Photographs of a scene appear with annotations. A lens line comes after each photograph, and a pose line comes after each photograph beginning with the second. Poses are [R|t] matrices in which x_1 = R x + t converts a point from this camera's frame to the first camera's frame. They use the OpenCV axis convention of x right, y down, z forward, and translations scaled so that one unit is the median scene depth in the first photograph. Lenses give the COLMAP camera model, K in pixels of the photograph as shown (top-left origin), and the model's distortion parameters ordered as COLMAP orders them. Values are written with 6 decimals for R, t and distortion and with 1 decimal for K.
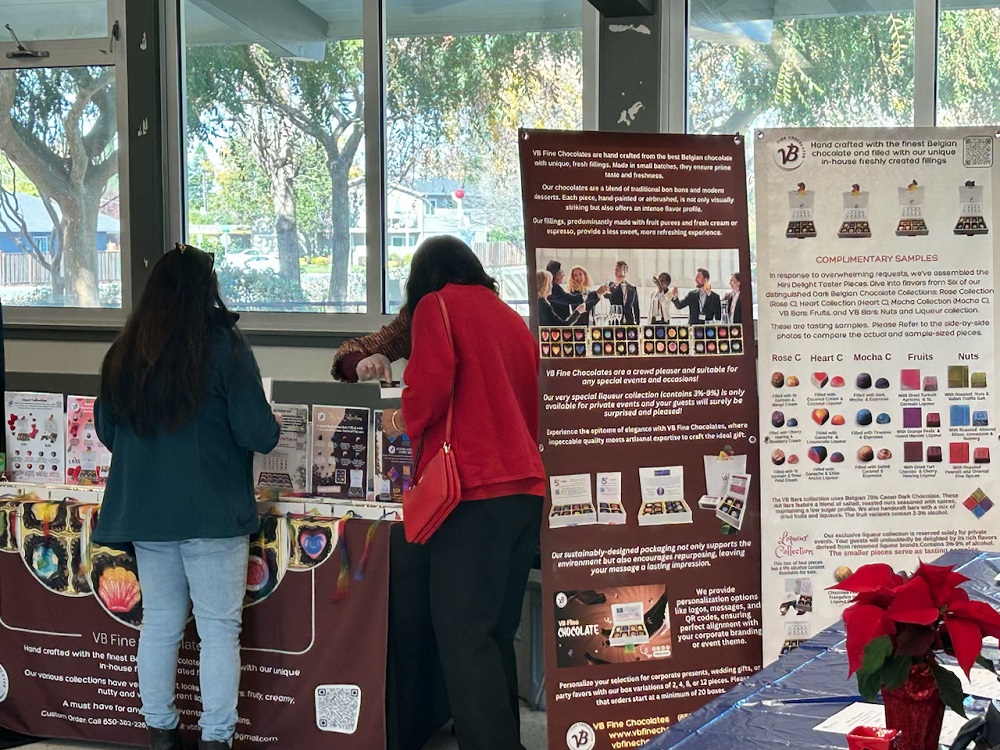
lens RADIAL K [[2063.6, 0, 509.9], [0, 2063.6, 368.2], [0, 0, 1]] dist [0.251700, 0.000000]
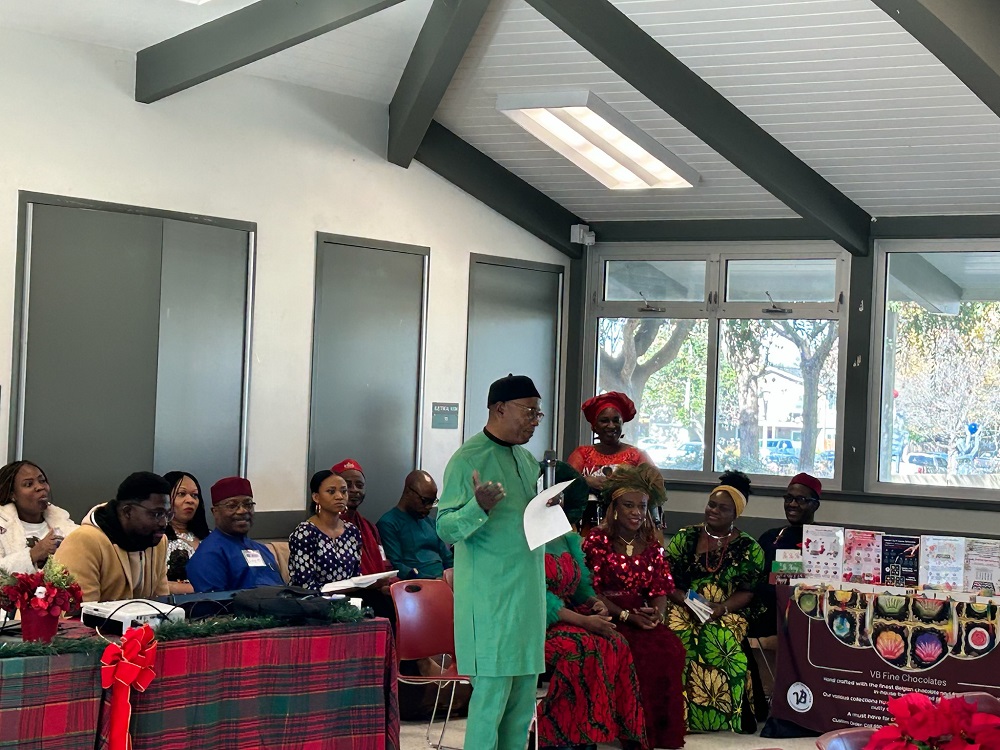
lens RADIAL K [[2205.3, 0, 538.8], [0, 2205.3, 369.6], [0, 0, 1]] dist [0.181512, 0.000000]
pose [[0.986719, 0.038914, -0.157707, -0.189082], [-0.052932, 0.994915, -0.085684, 0.052977], [0.153571, 0.092894, 0.983762, -0.791132]]
